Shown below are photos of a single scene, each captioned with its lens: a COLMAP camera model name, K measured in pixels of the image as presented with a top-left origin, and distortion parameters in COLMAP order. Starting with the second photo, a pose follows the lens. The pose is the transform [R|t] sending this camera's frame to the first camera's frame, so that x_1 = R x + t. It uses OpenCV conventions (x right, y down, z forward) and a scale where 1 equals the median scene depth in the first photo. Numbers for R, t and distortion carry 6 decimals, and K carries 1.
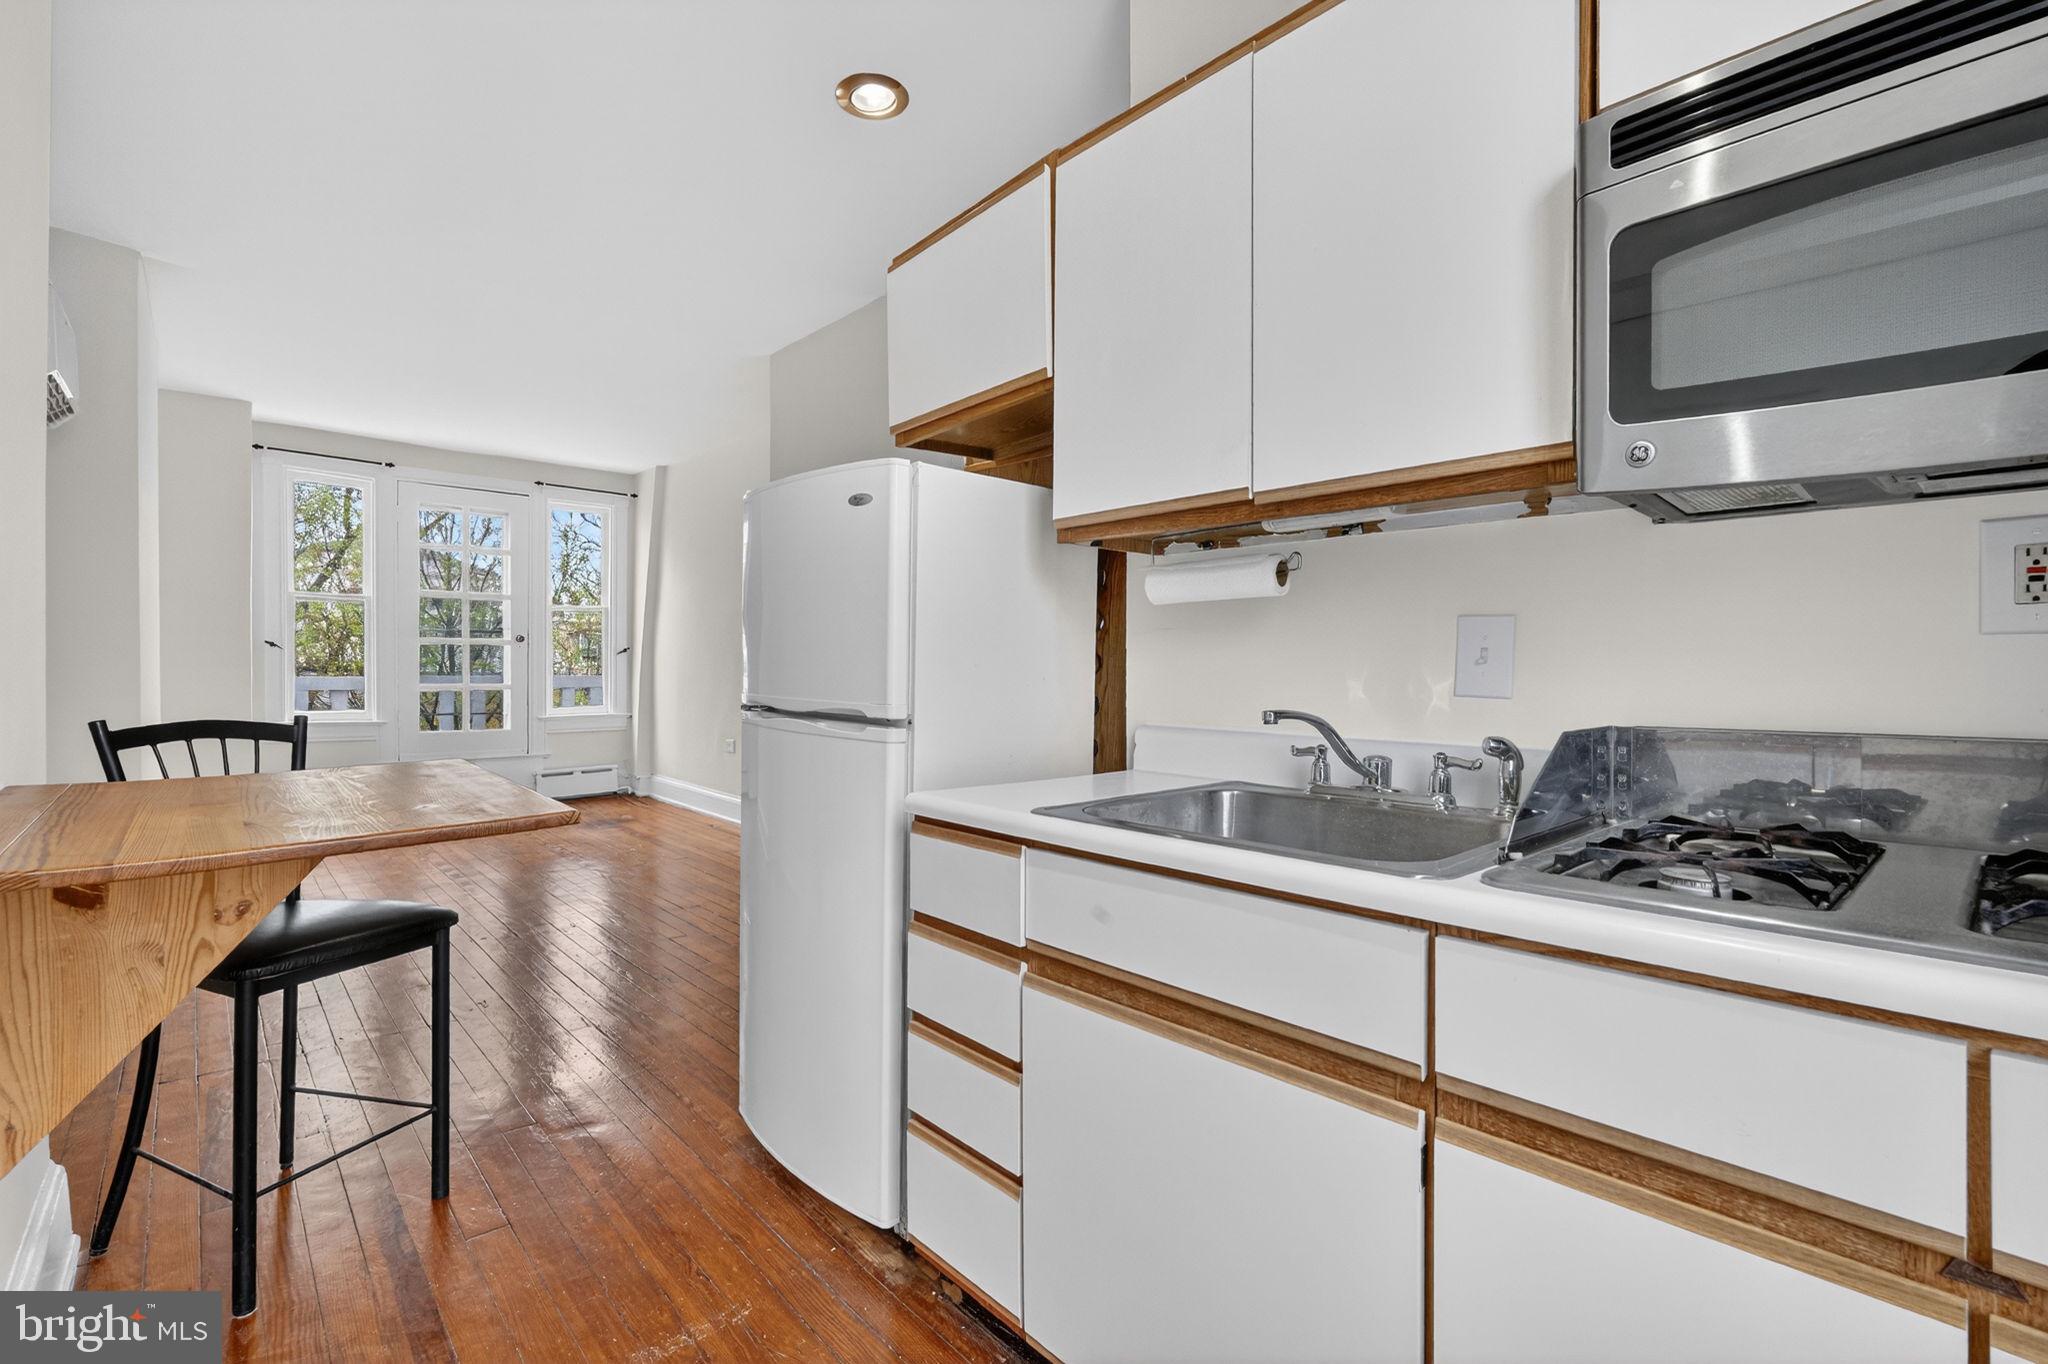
lens RADIAL K [[910.0, 0, 1025.1], [0, 910.0, 678.2], [0, 0, 1]] dist [-0.002355, -0.000231]
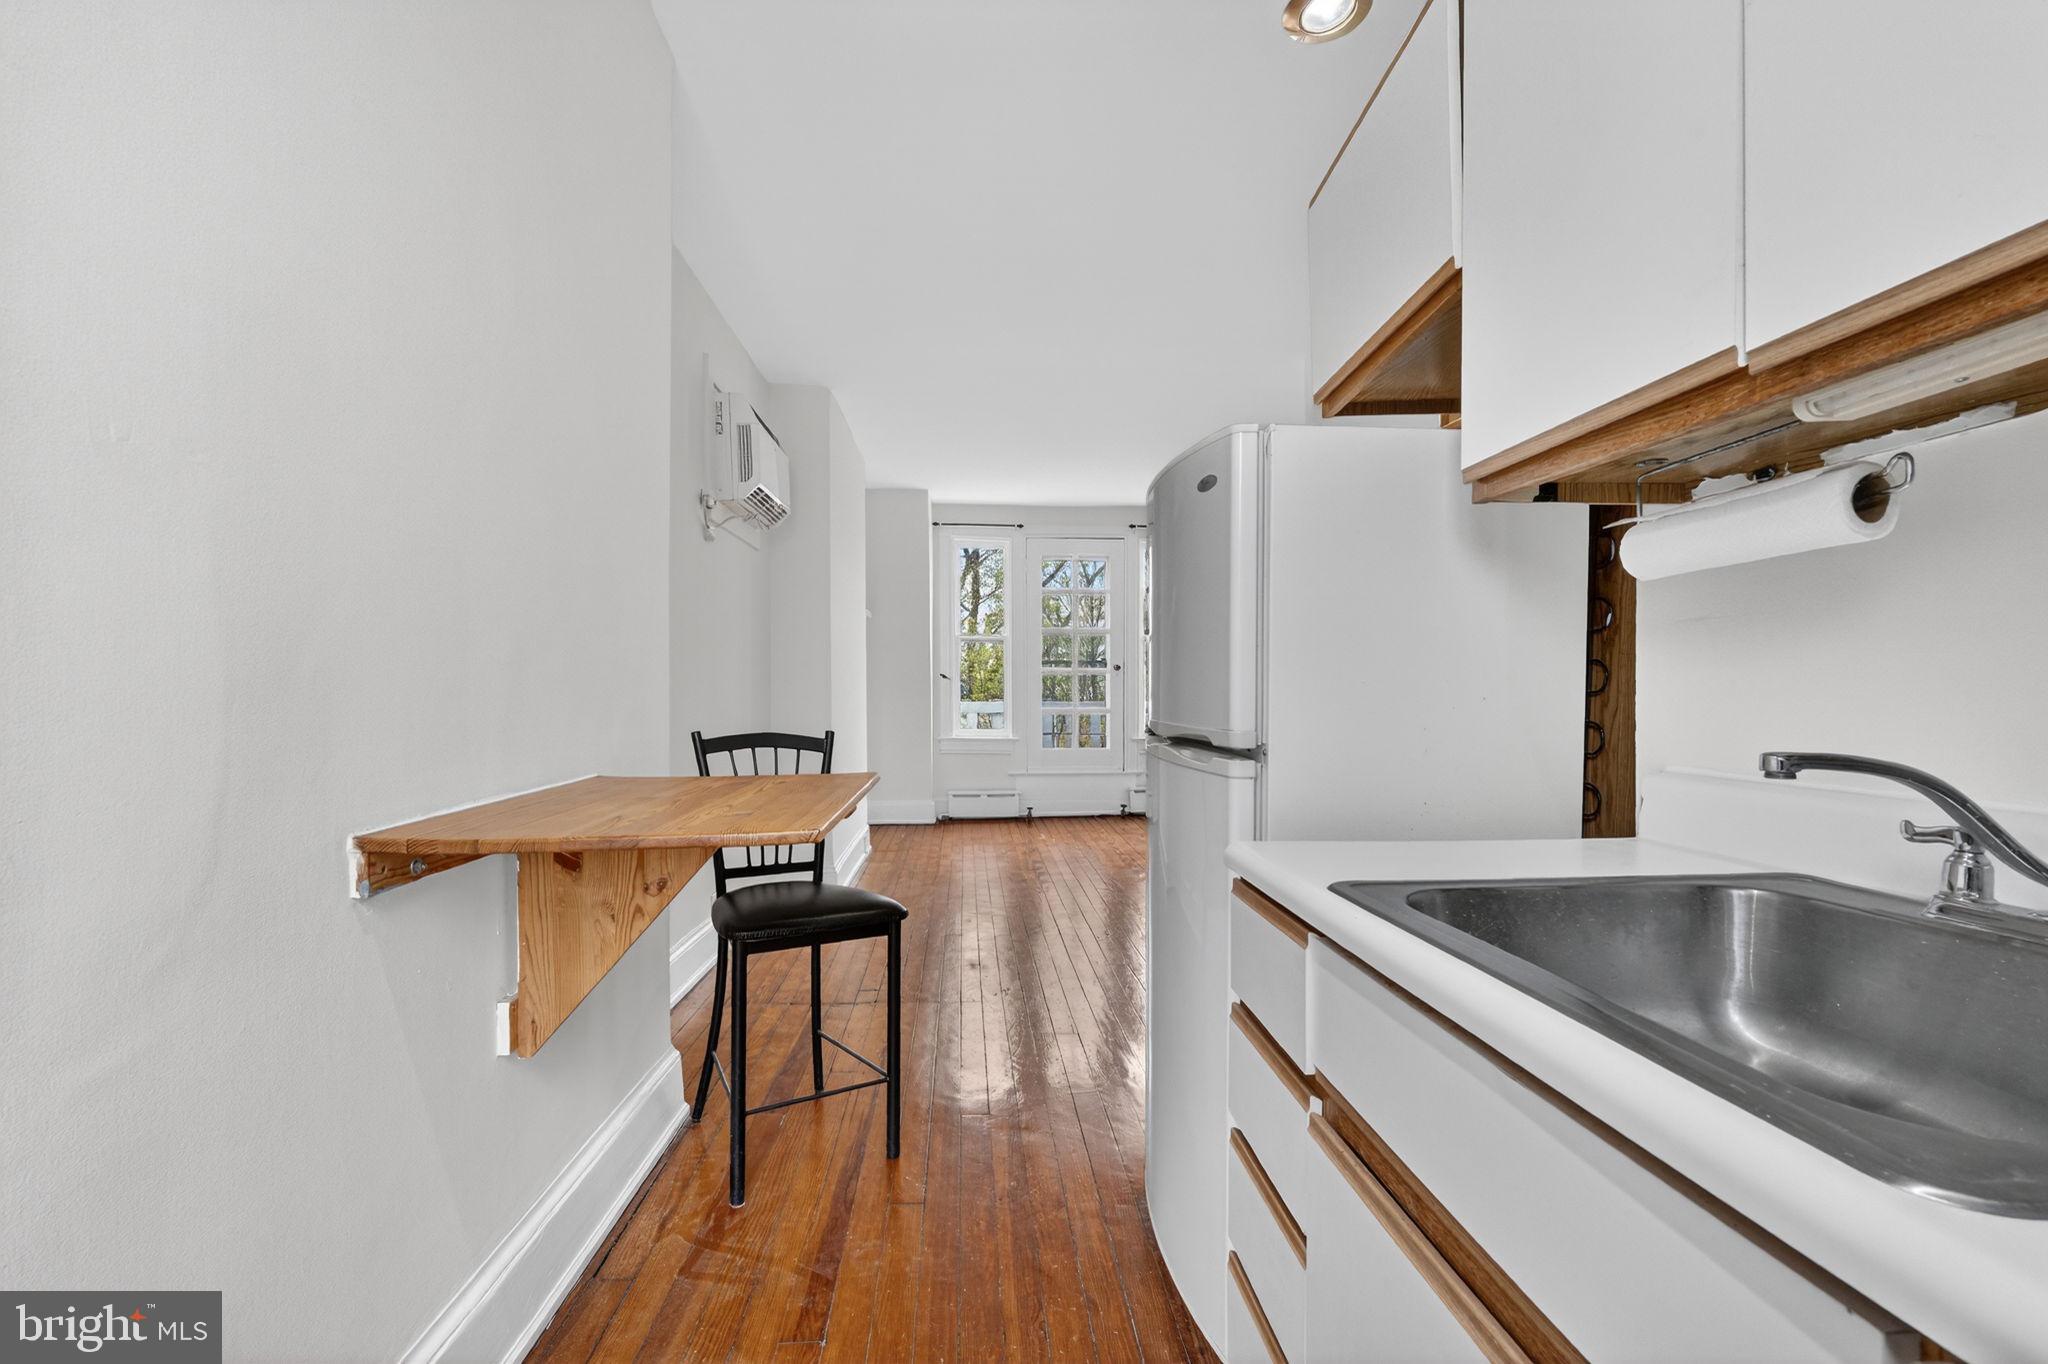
lens RADIAL K [[906.8, 0, 1017.1], [0, 906.8, 710.4], [0, 0, 1]] dist [-0.007302, -0.000177]
pose [[0.778011, 0.004797, -0.628233, 0.055856], [-0.000673, 0.999977, 0.006801, 0.001594], [0.628251, -0.004869, 0.777996, 0.067256]]
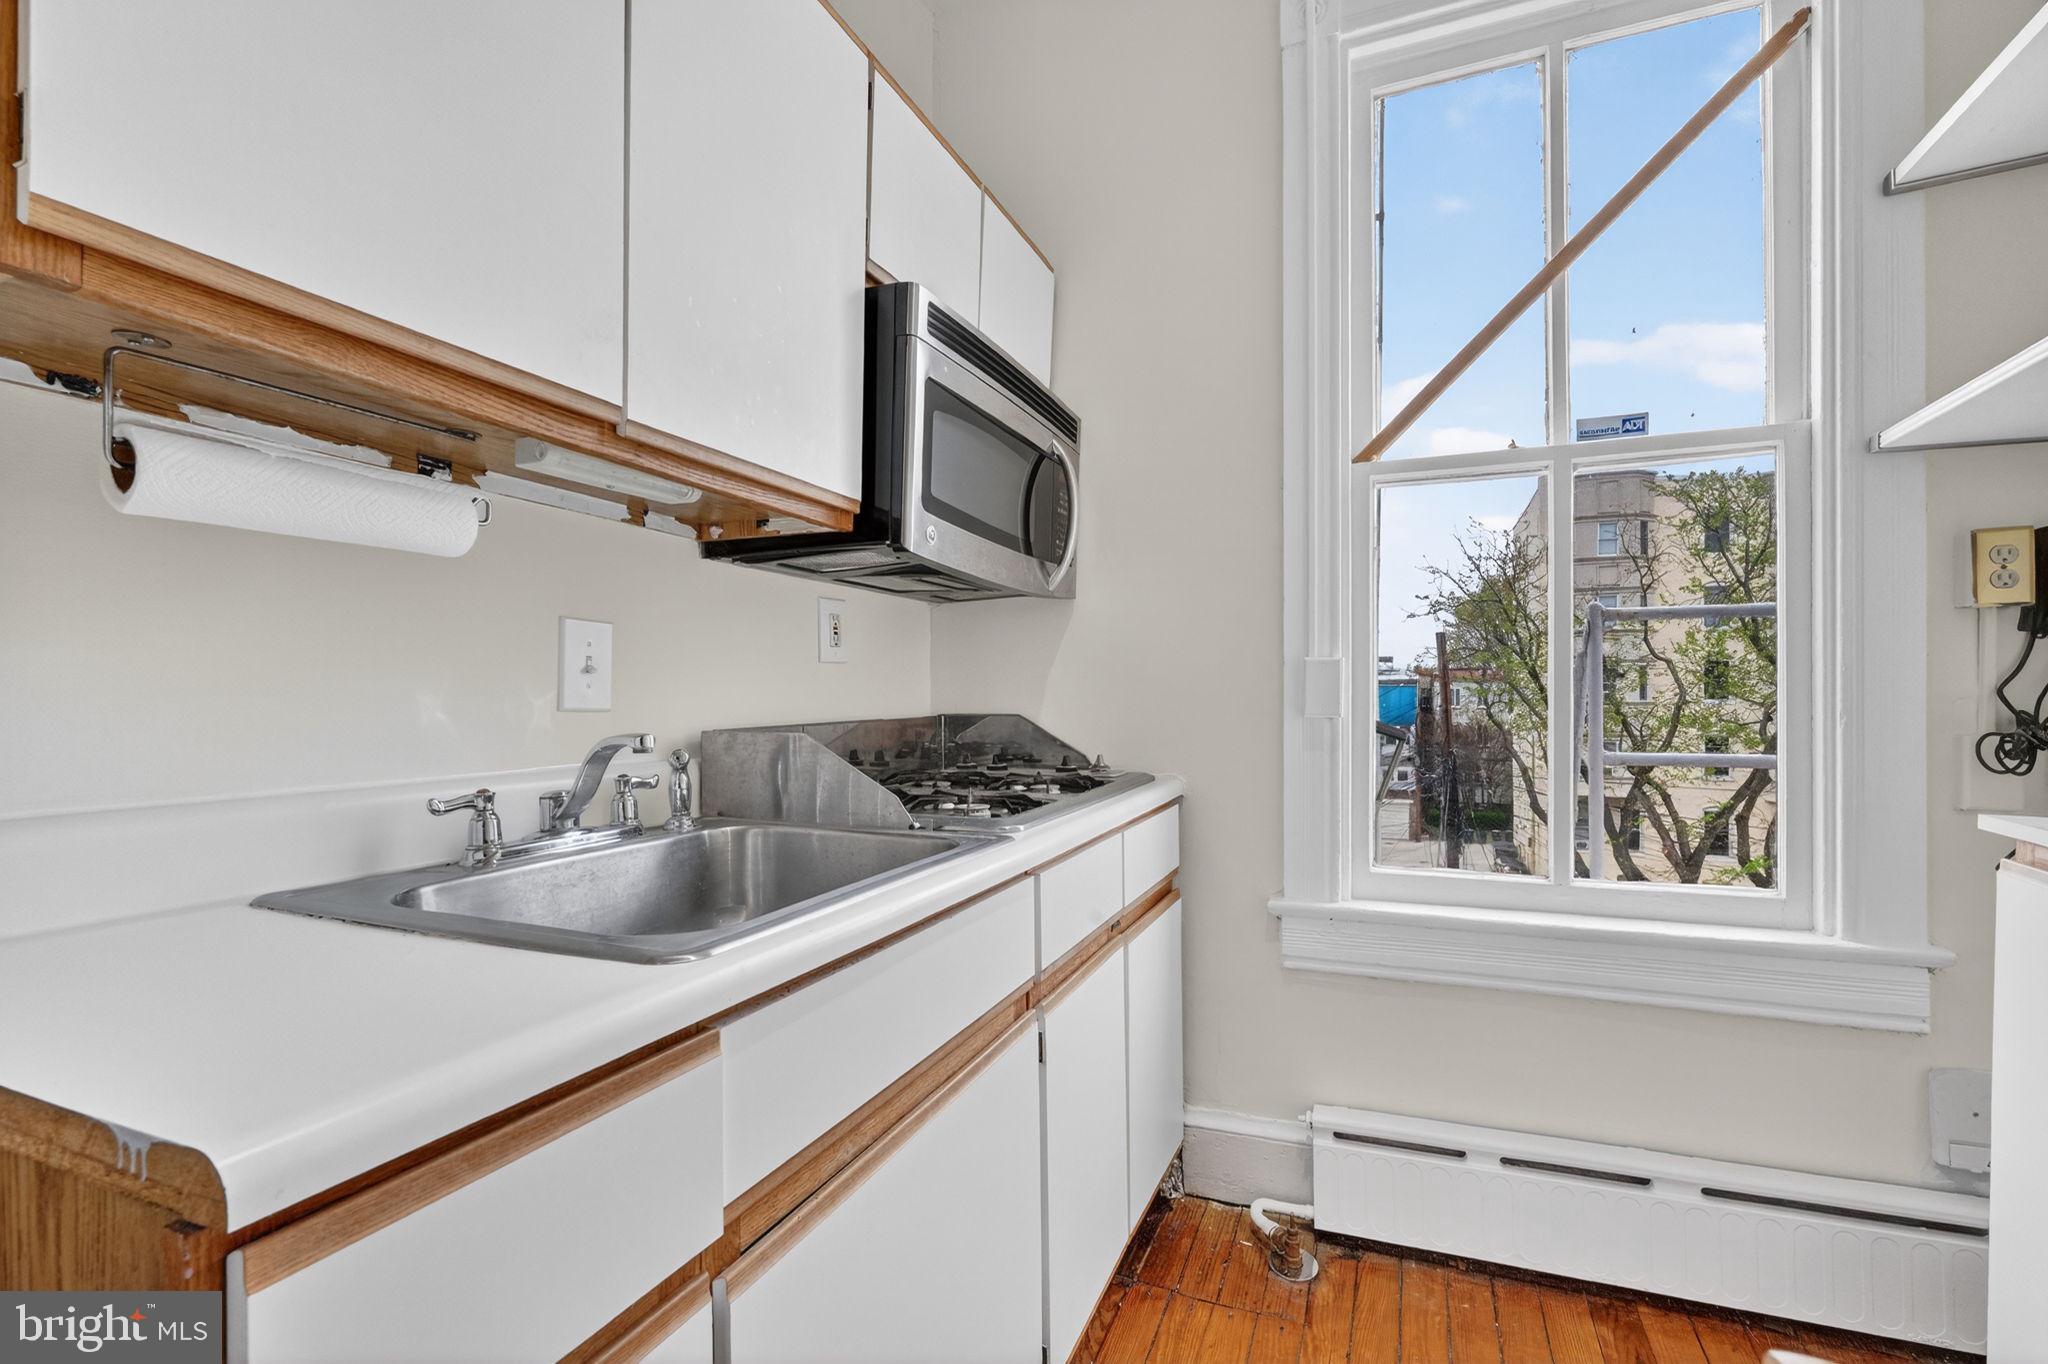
lens RADIAL K [[885.3, 0, 1019.4], [0, 885.3, 695.3], [0, 0, 1]] dist [-0.010272, 0.000055]
pose [[-0.408782, 0.000224, 0.912632, -0.113674], [0.010344, 0.999937, 0.004387, 0.000578], [-0.912573, 0.011233, -0.408759, 0.233469]]
